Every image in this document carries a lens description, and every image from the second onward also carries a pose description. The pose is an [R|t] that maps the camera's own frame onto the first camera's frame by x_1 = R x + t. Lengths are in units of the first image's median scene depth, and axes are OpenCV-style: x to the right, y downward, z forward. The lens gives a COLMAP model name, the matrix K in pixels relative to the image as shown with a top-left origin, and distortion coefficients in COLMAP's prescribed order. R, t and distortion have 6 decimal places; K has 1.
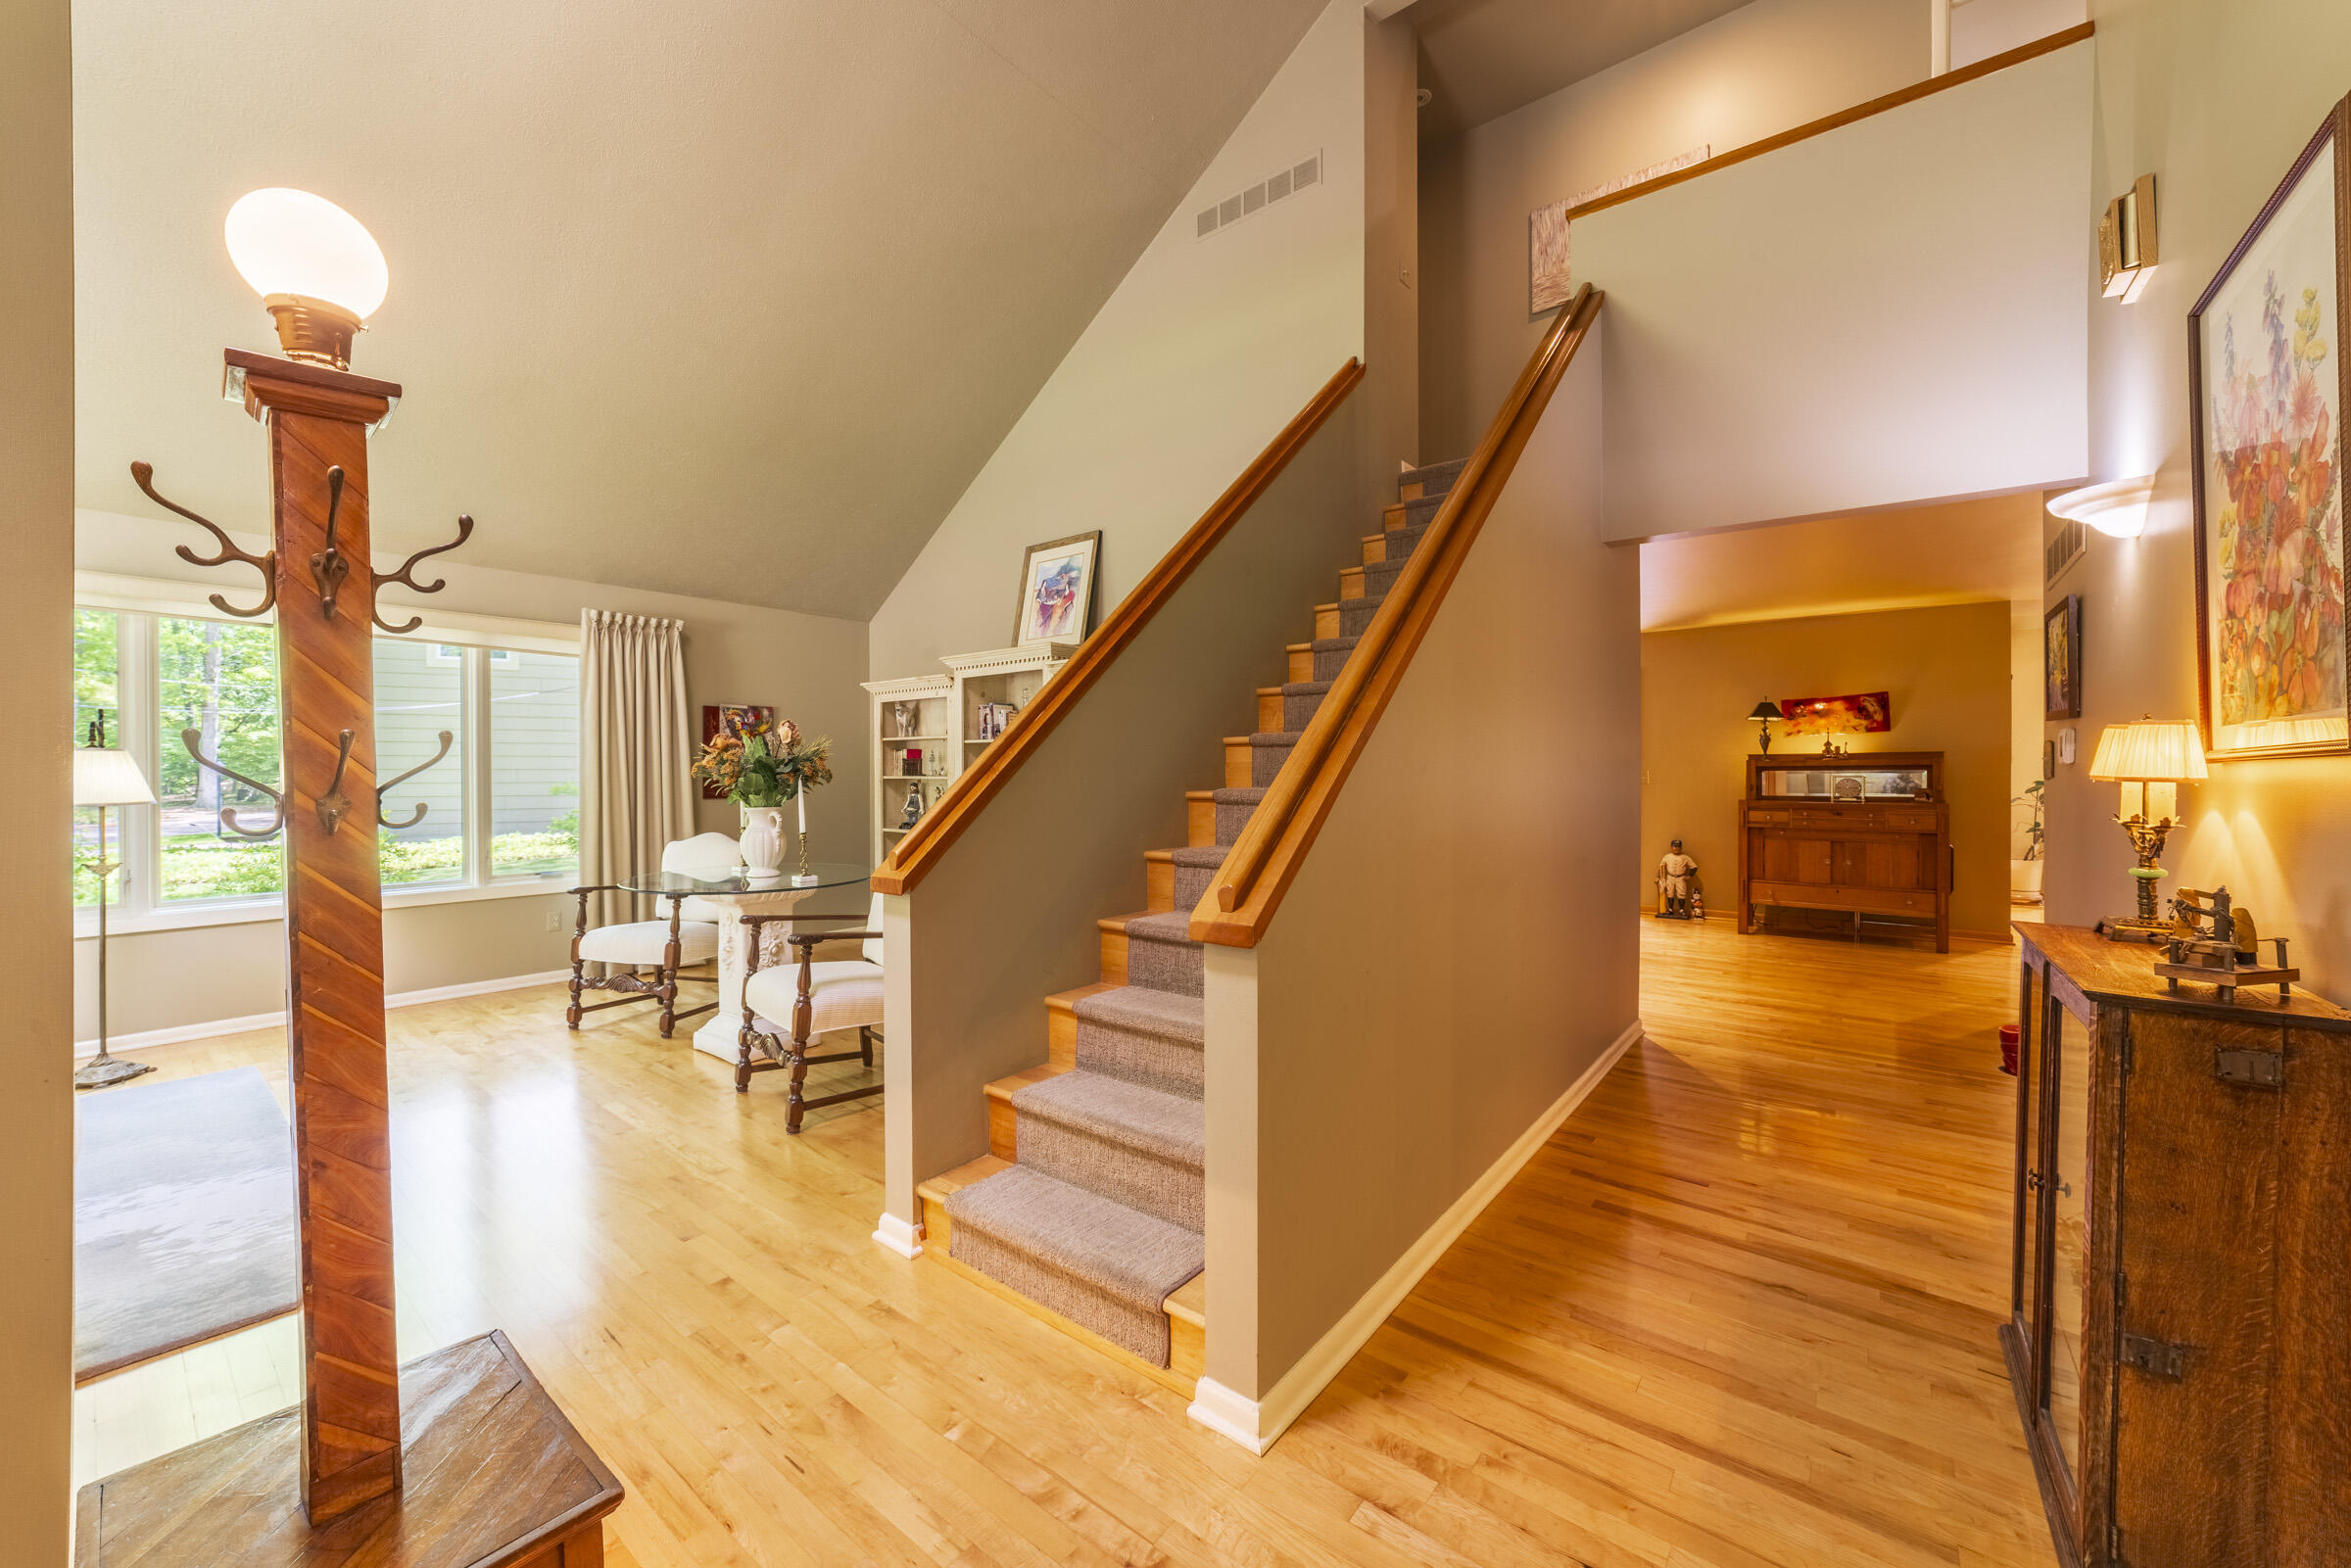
lens RADIAL K [[894.1, 0, 1183.7], [0, 894.1, 778.3], [0, 0, 1]] dist [0.000277, 0.001280]
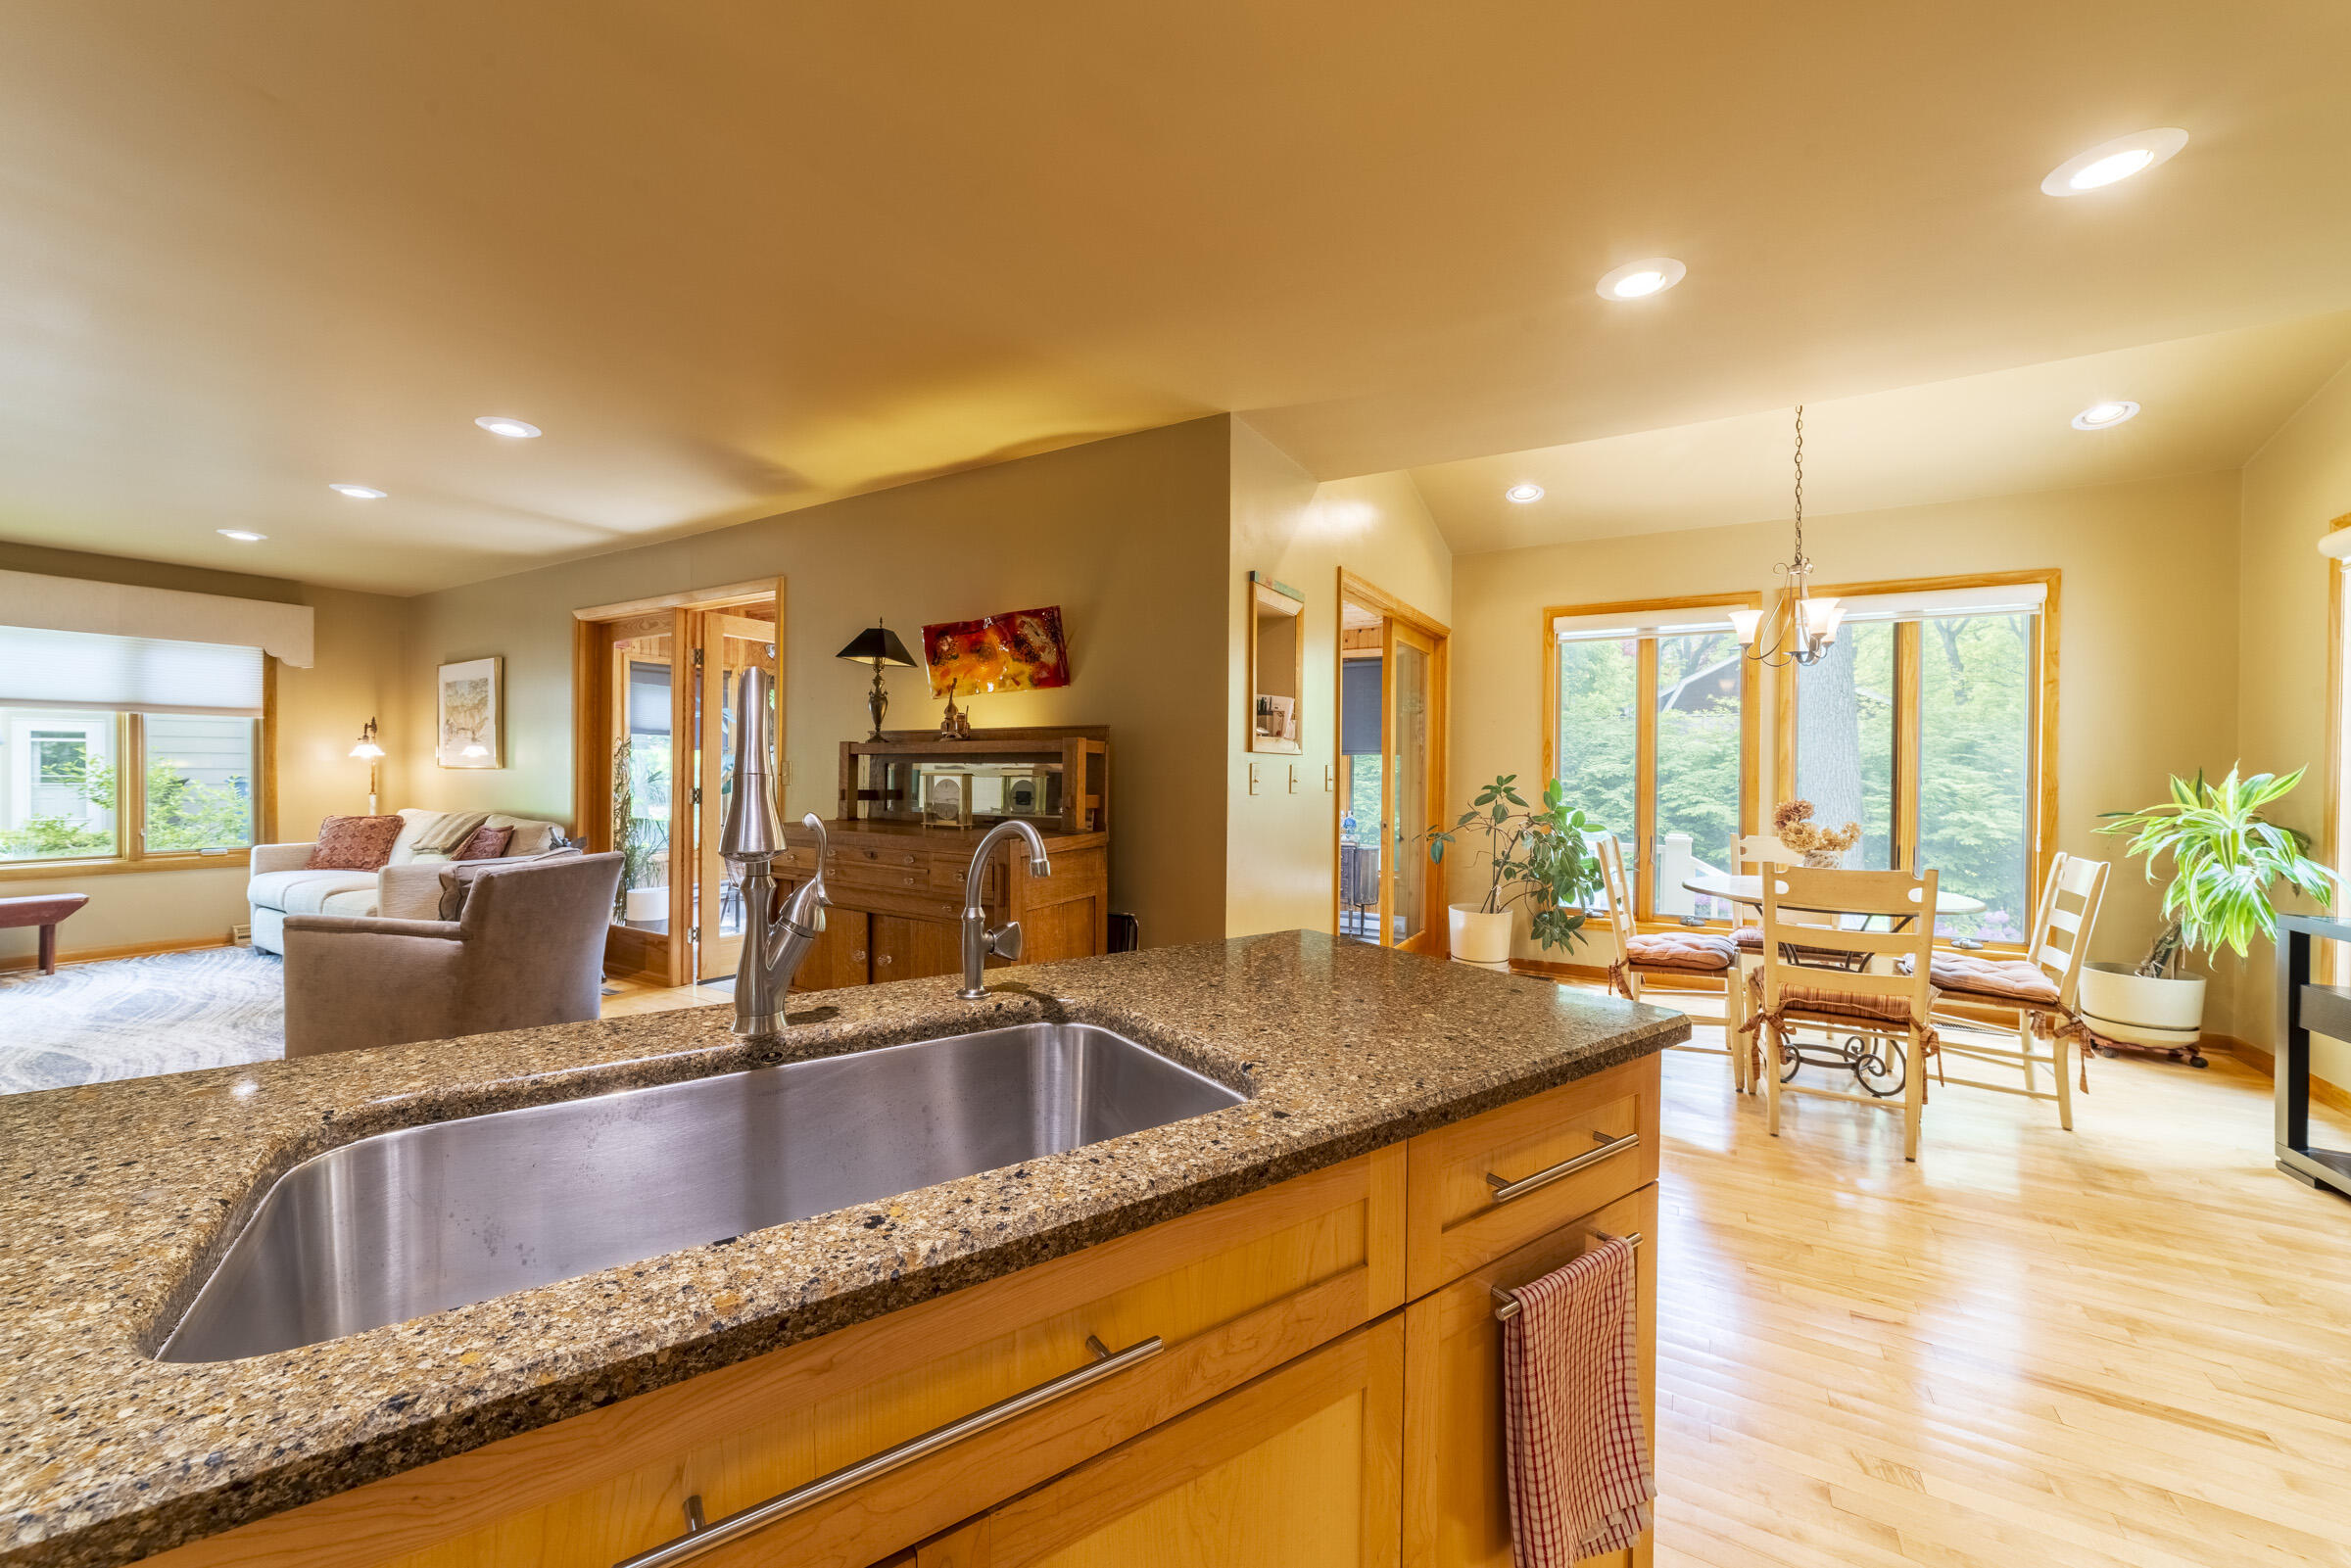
lens RADIAL K [[894.1, 0, 1168.9], [0, 894.1, 779.1], [0, 0, 1]] dist [0.000277, 0.001280]
pose [[0.991419, 0.008465, 0.130446, 0.819054], [-0.010199, 0.999868, 0.012626, -0.008169], [-0.130322, -0.013848, 0.991375, 0.521690]]
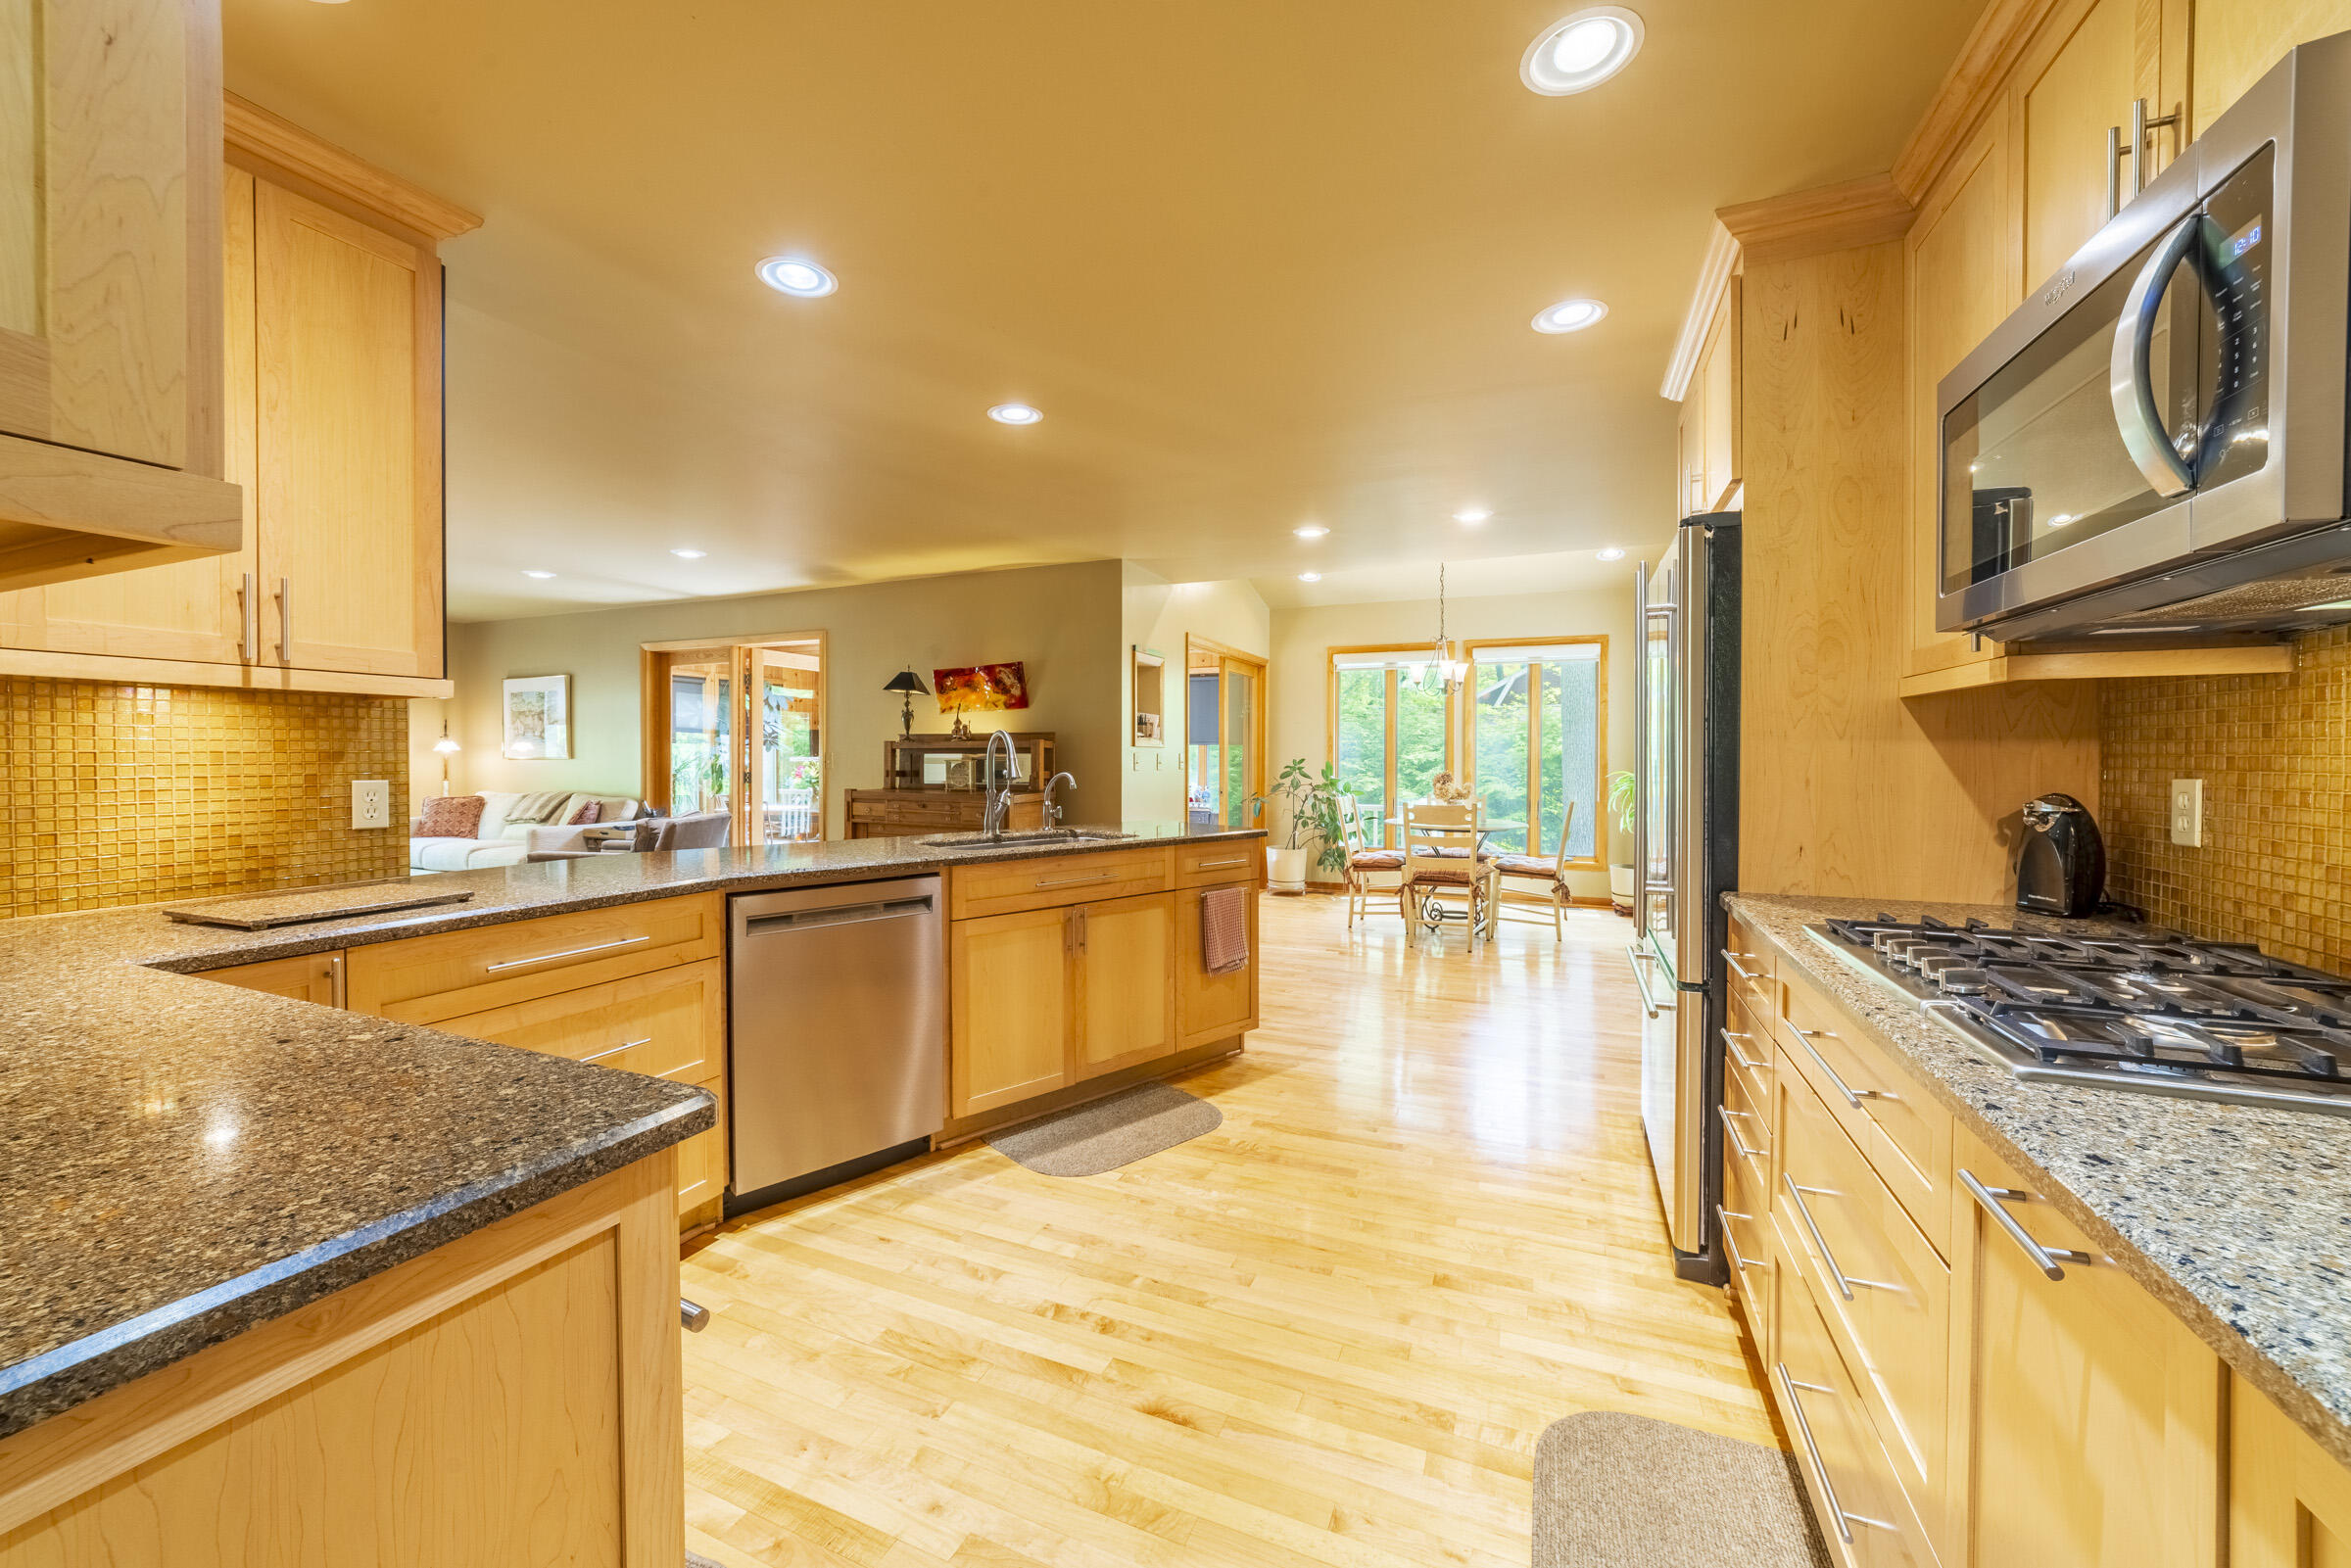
lens RADIAL K [[894.1, 0, 1164.9], [0, 894.1, 769.8], [0, 0, 1]] dist [0.000277, 0.001280]
pose [[0.967080, -0.000279, 0.254471, 0.733658], [-0.003845, 0.999869, 0.015711, -0.008361], [-0.254442, -0.016173, 0.966953, 0.148060]]
